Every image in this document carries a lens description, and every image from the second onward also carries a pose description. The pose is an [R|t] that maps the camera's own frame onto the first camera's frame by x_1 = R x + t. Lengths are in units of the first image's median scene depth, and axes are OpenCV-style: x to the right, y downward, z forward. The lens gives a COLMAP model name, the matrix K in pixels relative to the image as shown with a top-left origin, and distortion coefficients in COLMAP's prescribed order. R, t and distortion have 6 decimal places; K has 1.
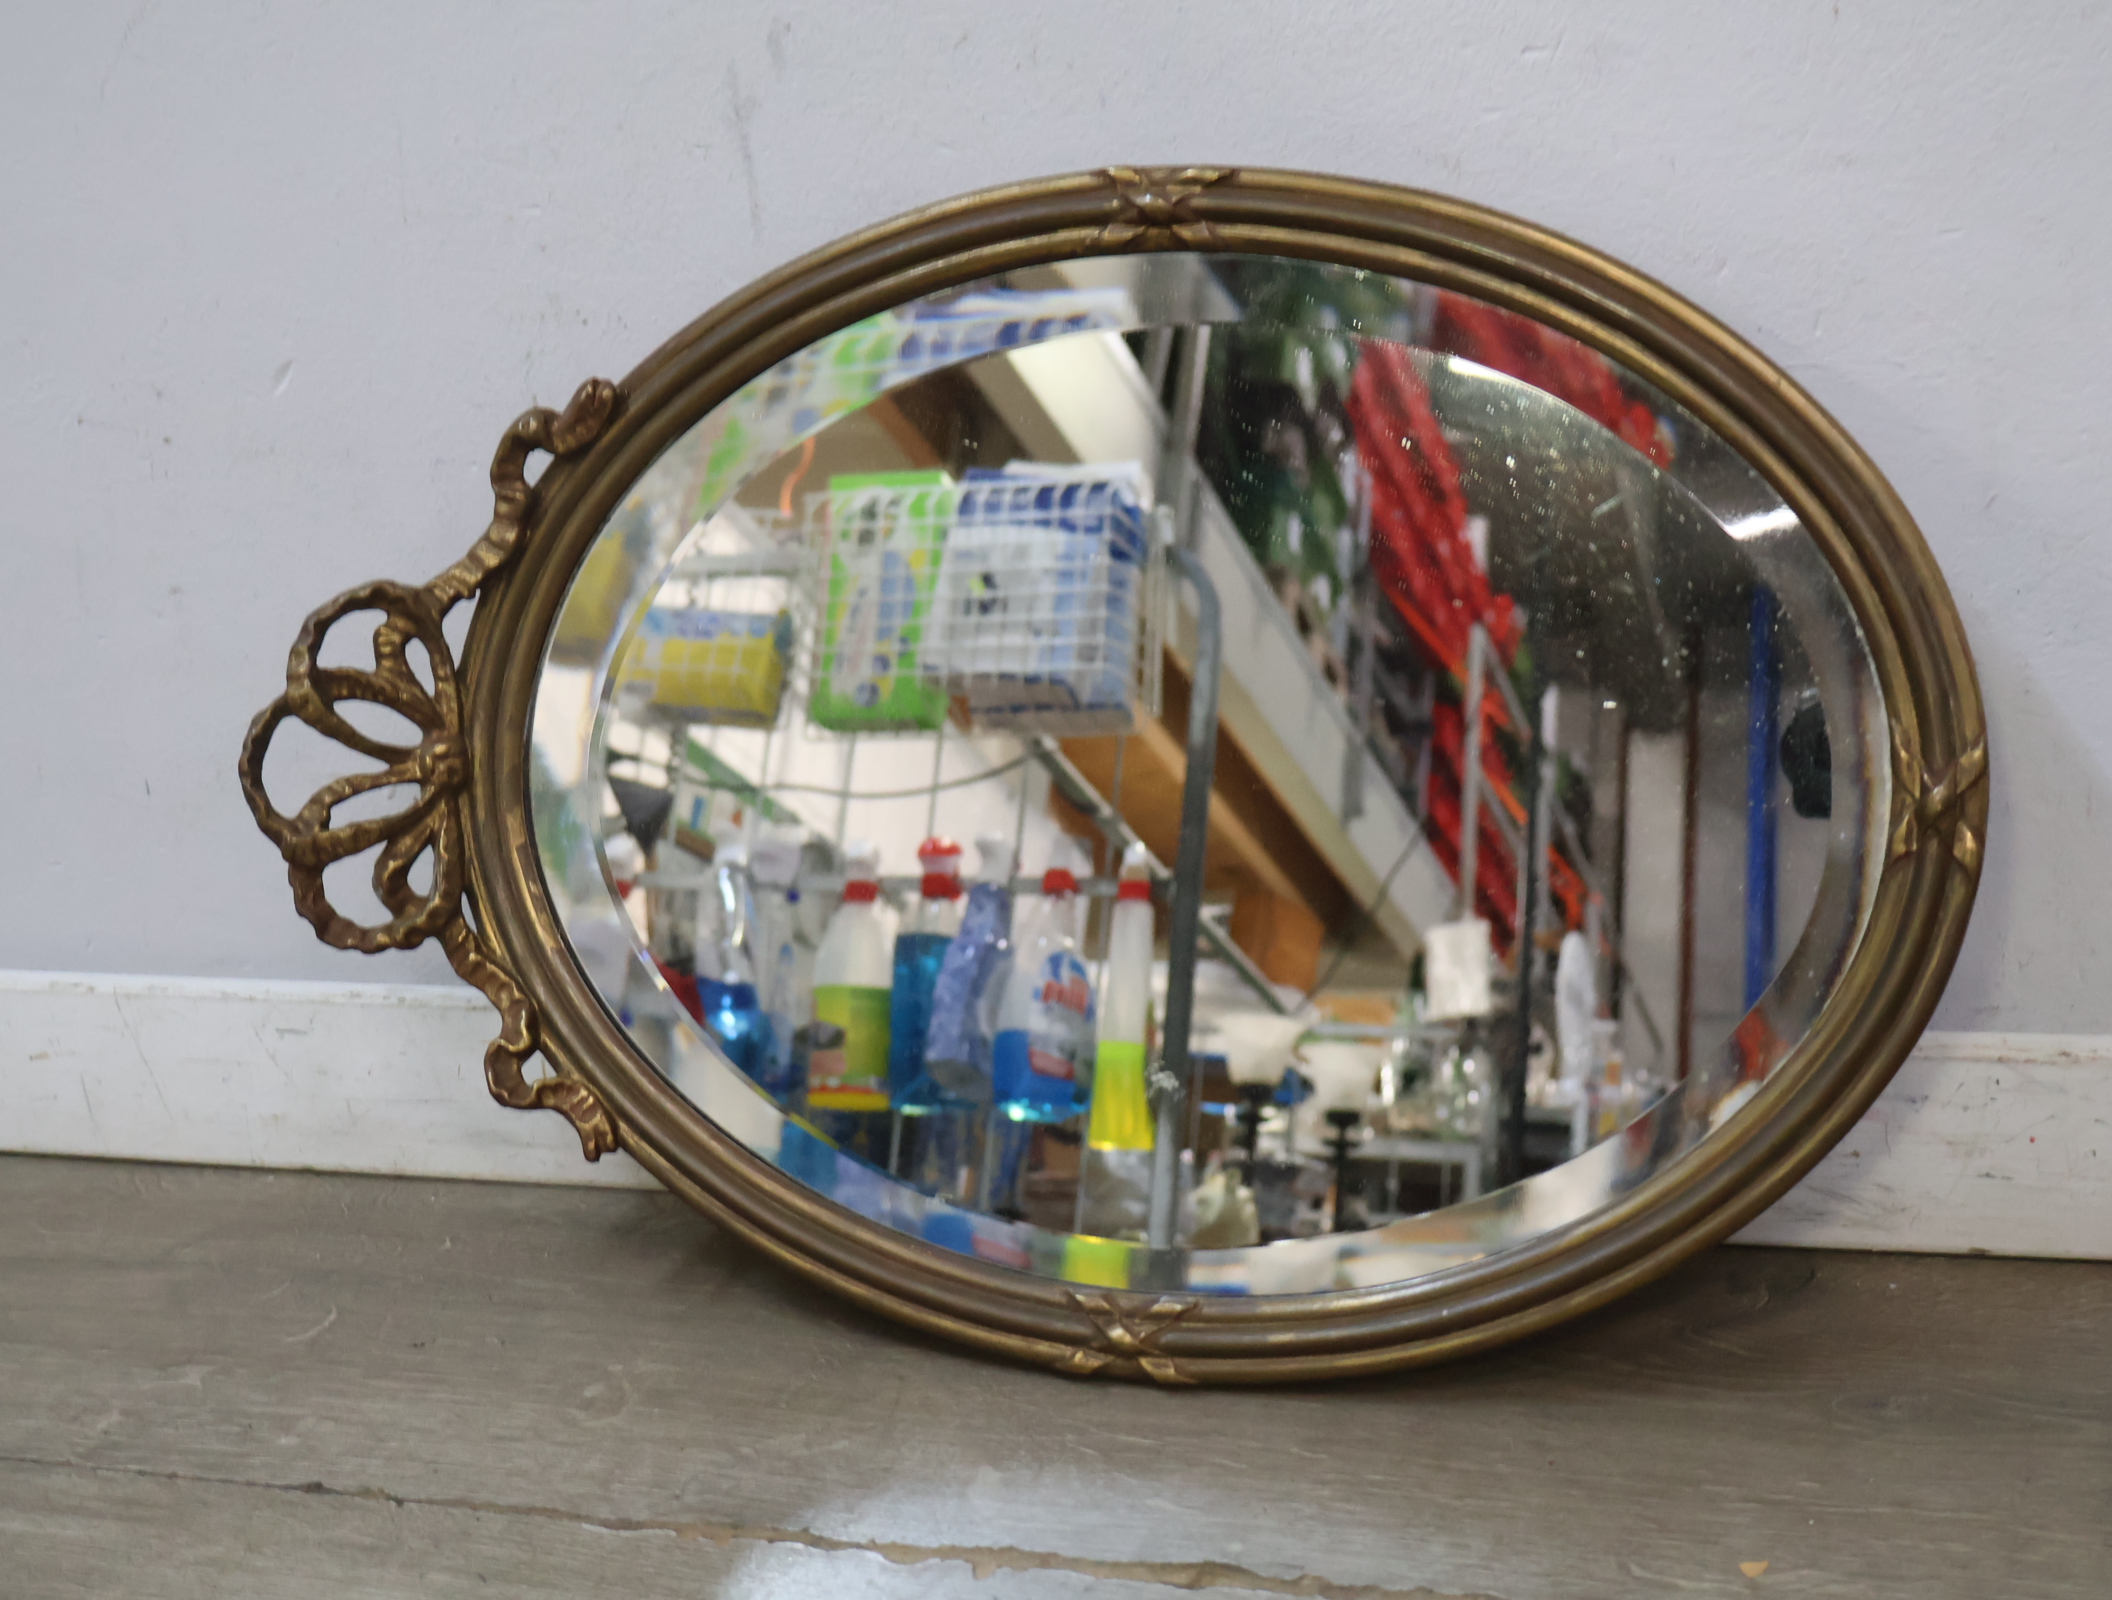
lens RADIAL K [[2414.9, 0, 1041.8], [0, 2414.9, 784.5], [0, 0, 1]] dist [-0.009613, 0.000000]
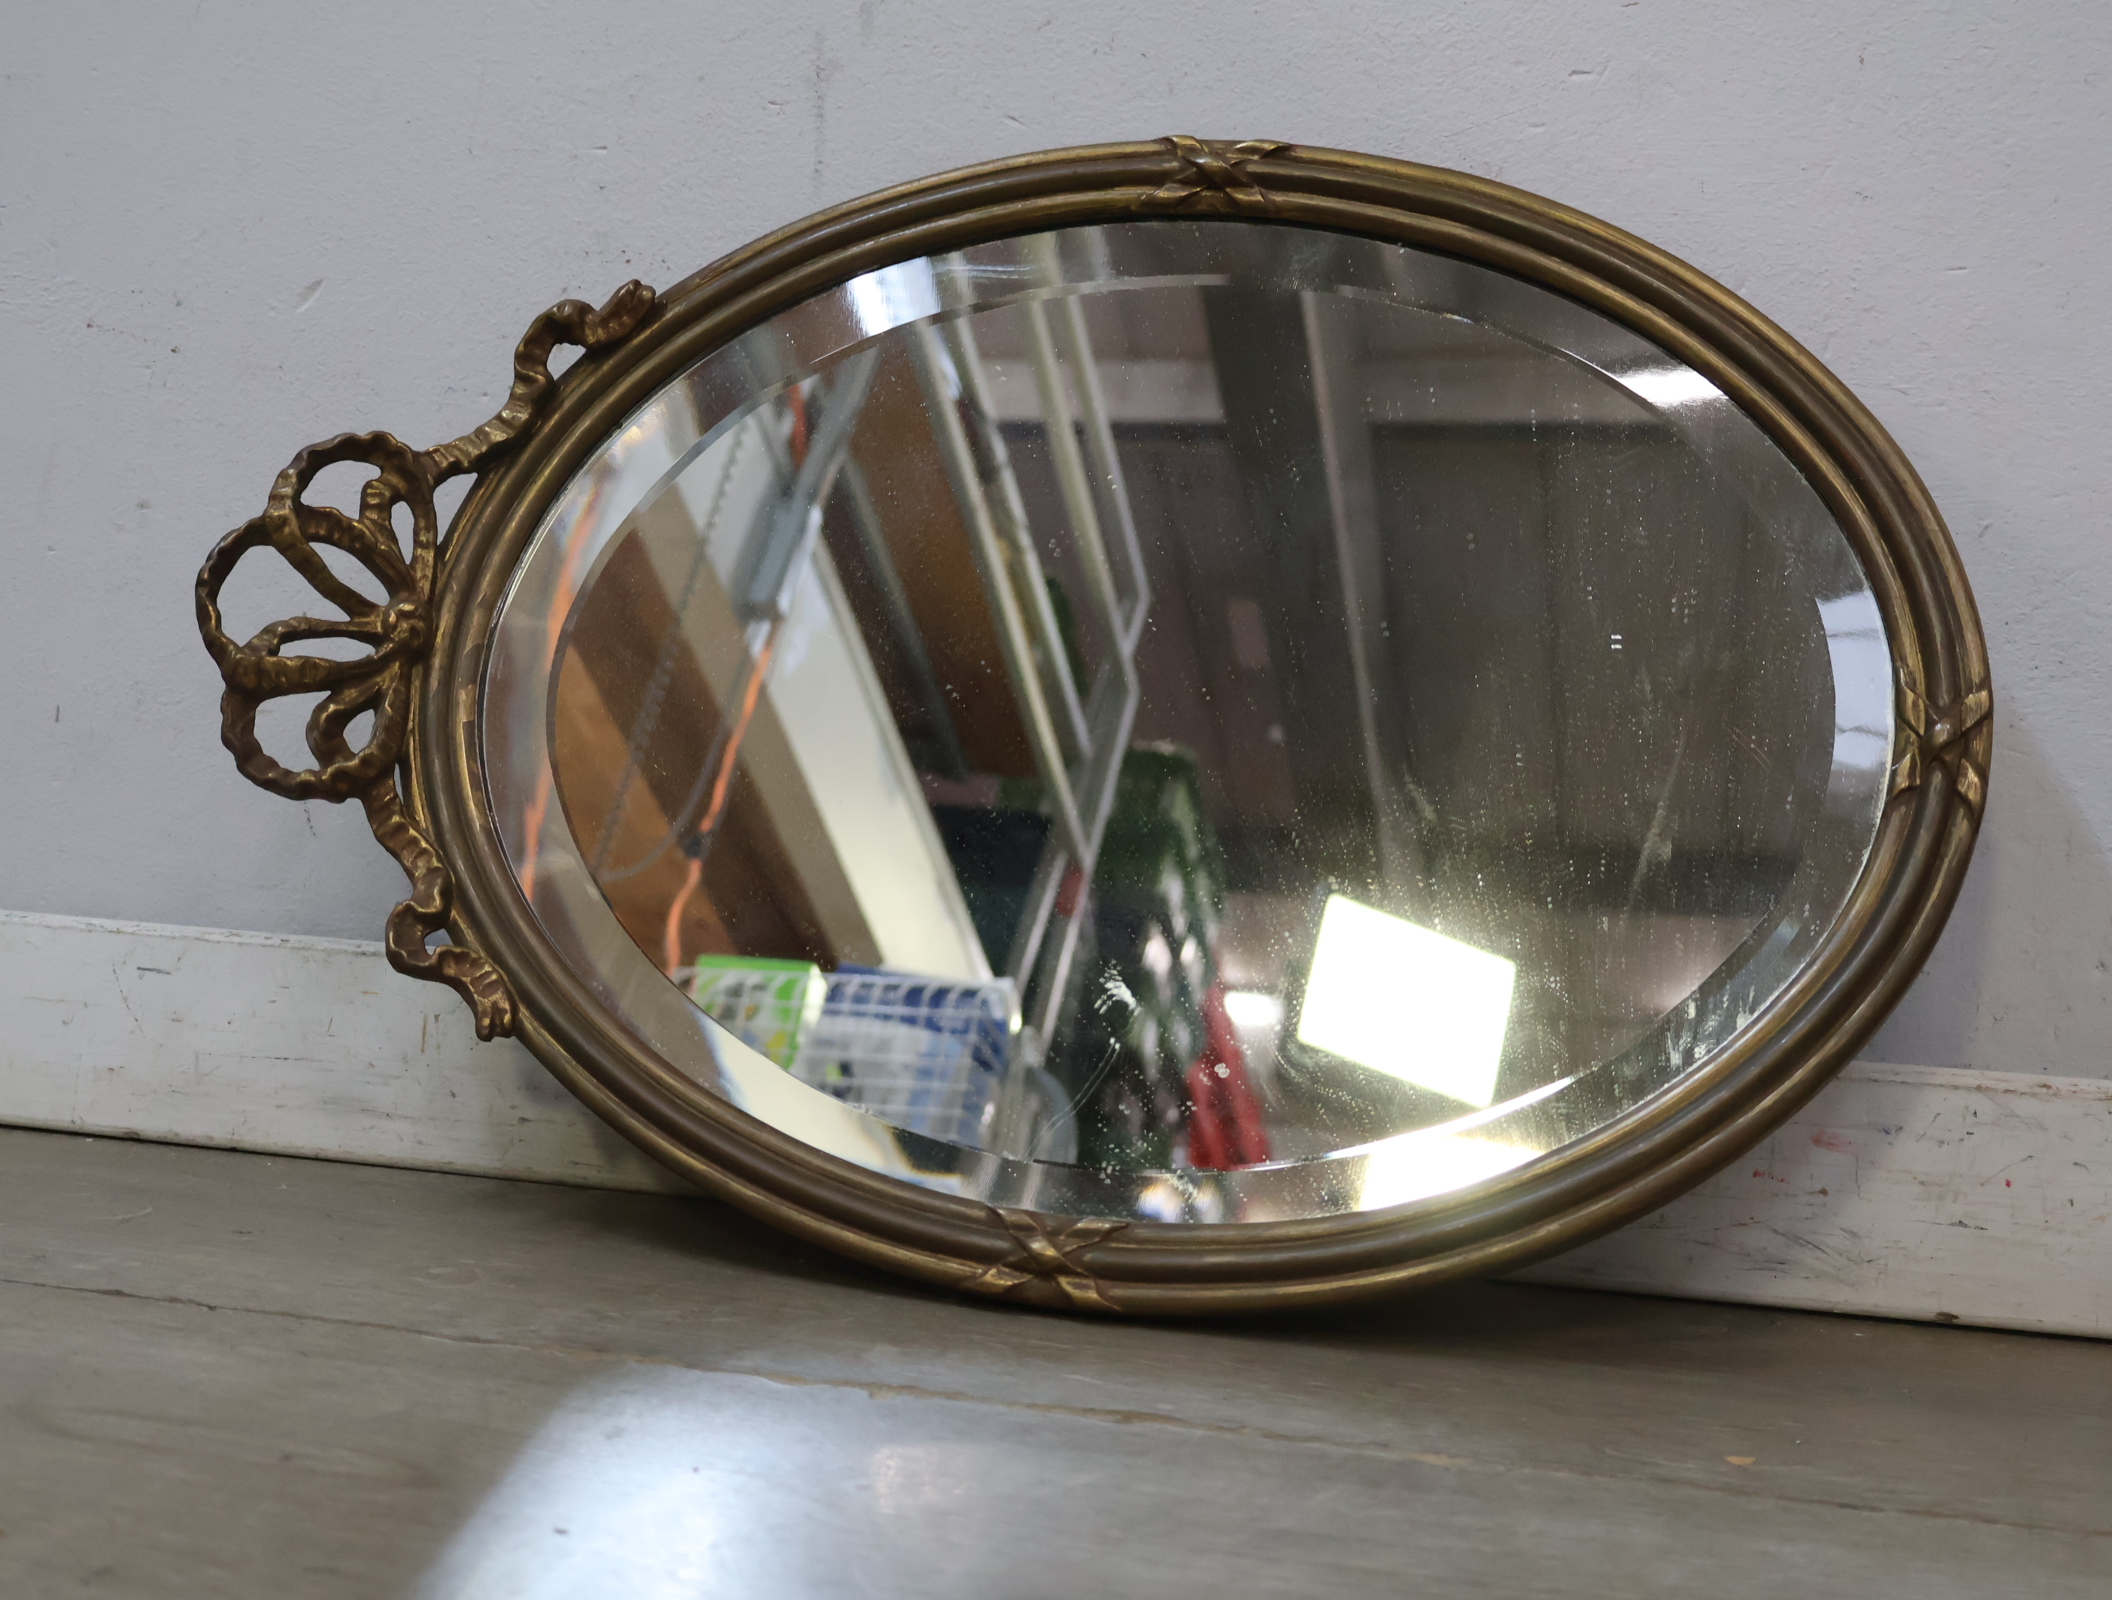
lens RADIAL K [[2414.9, 0, 1044.1], [0, 2414.9, 814.9], [0, 0, 1]] dist [-0.009613, 0.000000]
pose [[0.987529, 0.147881, 0.054006, -0.037824], [-0.126479, 0.949490, -0.287180, 0.314213], [-0.093747, 0.276768, 0.956353, 0.075963]]
